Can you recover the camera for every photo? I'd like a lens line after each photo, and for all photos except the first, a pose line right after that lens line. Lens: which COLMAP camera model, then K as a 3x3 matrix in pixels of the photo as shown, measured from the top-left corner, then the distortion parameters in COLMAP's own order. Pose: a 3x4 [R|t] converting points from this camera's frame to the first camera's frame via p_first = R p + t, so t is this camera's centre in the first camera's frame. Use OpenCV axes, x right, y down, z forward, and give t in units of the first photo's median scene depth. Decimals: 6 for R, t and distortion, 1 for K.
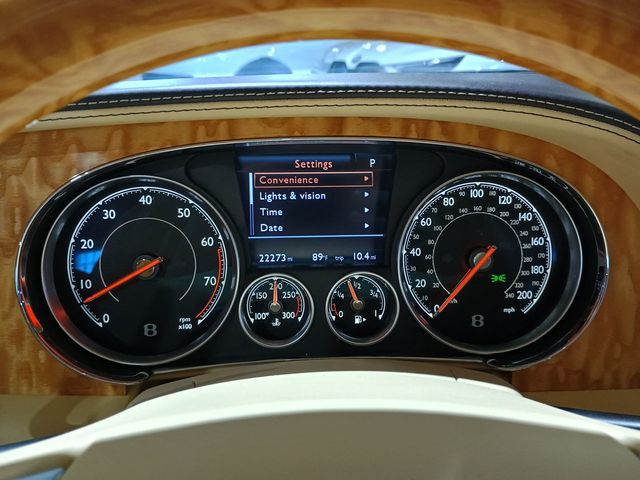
lens RADIAL K [[550.4, 0, 316.3], [0, 550.4, 242.3], [0, 0, 1]] dist [0.049909, -0.046267]
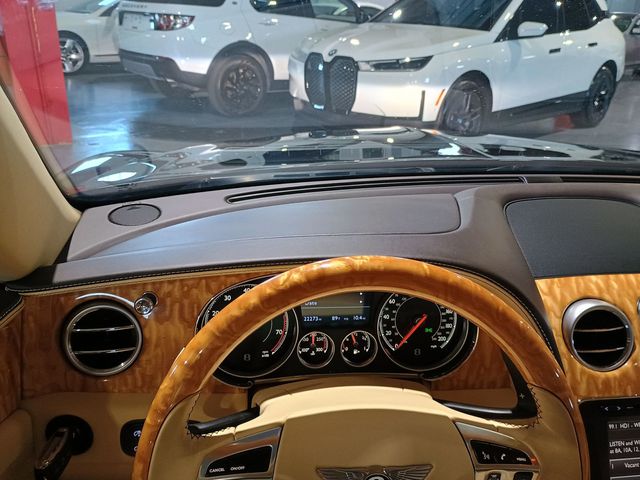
lens RADIAL K [[550.4, 0, 320.0], [0, 550.4, 241.8], [0, 0, 1]] dist [0.049909, -0.046267]
pose [[0.997804, 0.014896, 0.064542, -0.175884], [-0.018387, 0.998380, 0.053842, -0.339903], [-0.063635, -0.054911, 0.996461, -0.871891]]
